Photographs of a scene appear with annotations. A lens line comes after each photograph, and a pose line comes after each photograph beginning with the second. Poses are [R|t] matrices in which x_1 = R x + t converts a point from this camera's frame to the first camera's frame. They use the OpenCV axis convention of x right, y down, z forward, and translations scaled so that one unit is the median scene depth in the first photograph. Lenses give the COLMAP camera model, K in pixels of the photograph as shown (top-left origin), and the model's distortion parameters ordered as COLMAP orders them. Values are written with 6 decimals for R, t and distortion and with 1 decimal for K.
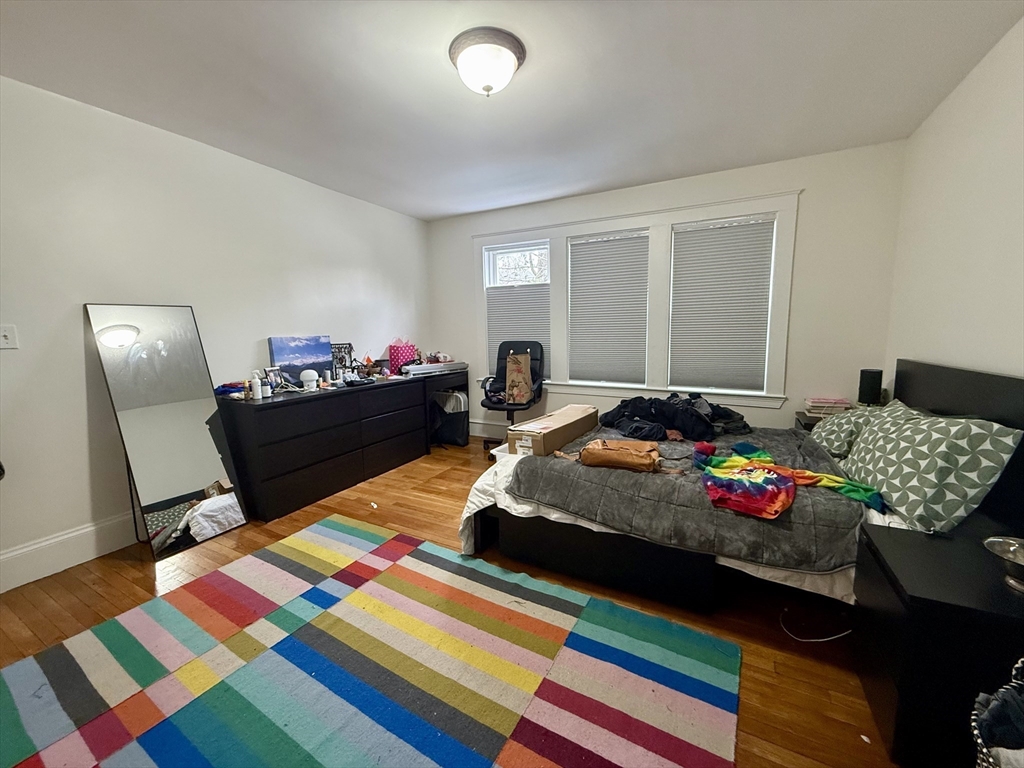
lens RADIAL K [[409.5, 0, 511.7], [0, 409.5, 384.2], [0, 0, 1]] dist [0.002584, 0.000272]
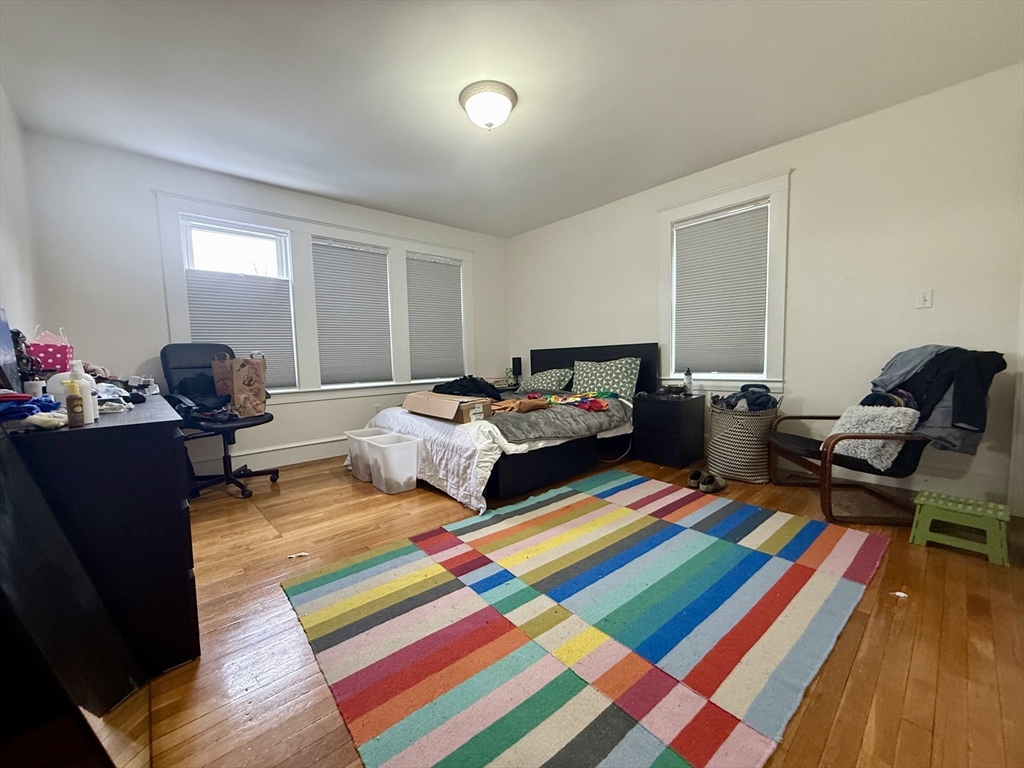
lens RADIAL K [[409.5, 0, 508.2], [0, 409.5, 385.3], [0, 0, 1]] dist [0.002584, 0.000272]
pose [[0.341465, -0.065050, 0.937641, -1.259279], [0.146878, 0.989039, 0.015127, 0.079912], [-0.928347, 0.132553, 0.347277, 0.585773]]
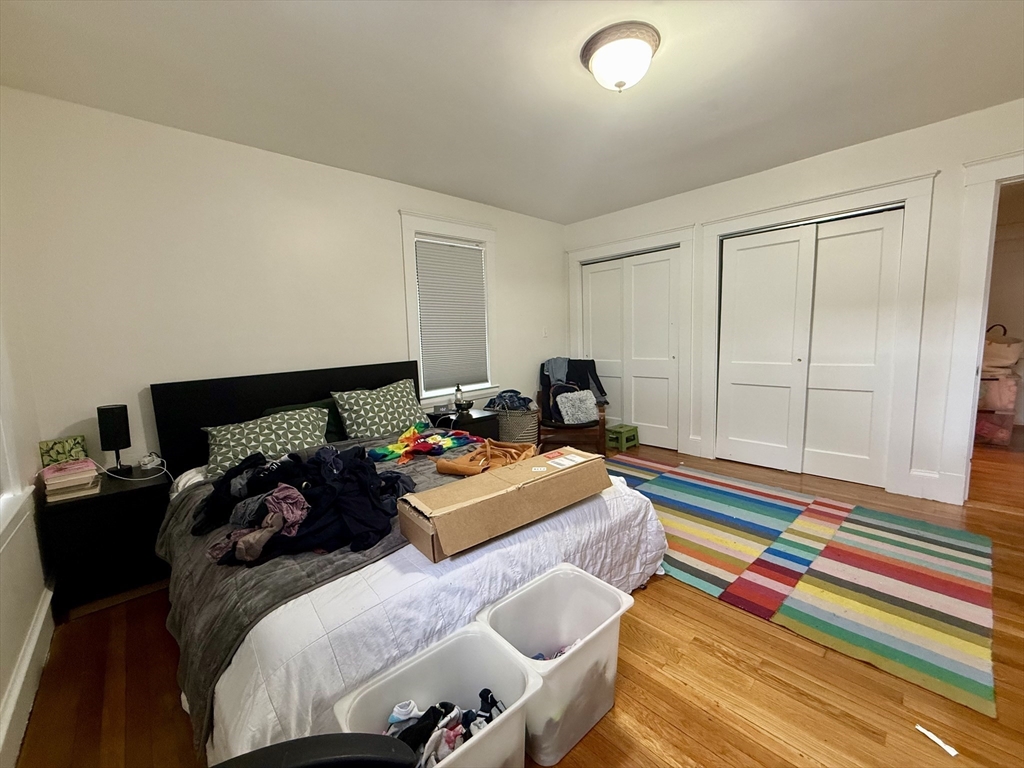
lens RADIAL K [[409.5, 0, 513.4], [0, 409.5, 381.5], [0, 0, 1]] dist [0.002584, 0.000272]
pose [[-0.950676, 0.017937, 0.309667, -0.109845], [0.093231, 0.968689, 0.230110, -0.264228], [-0.295844, 0.247630, -0.922581, 2.098380]]
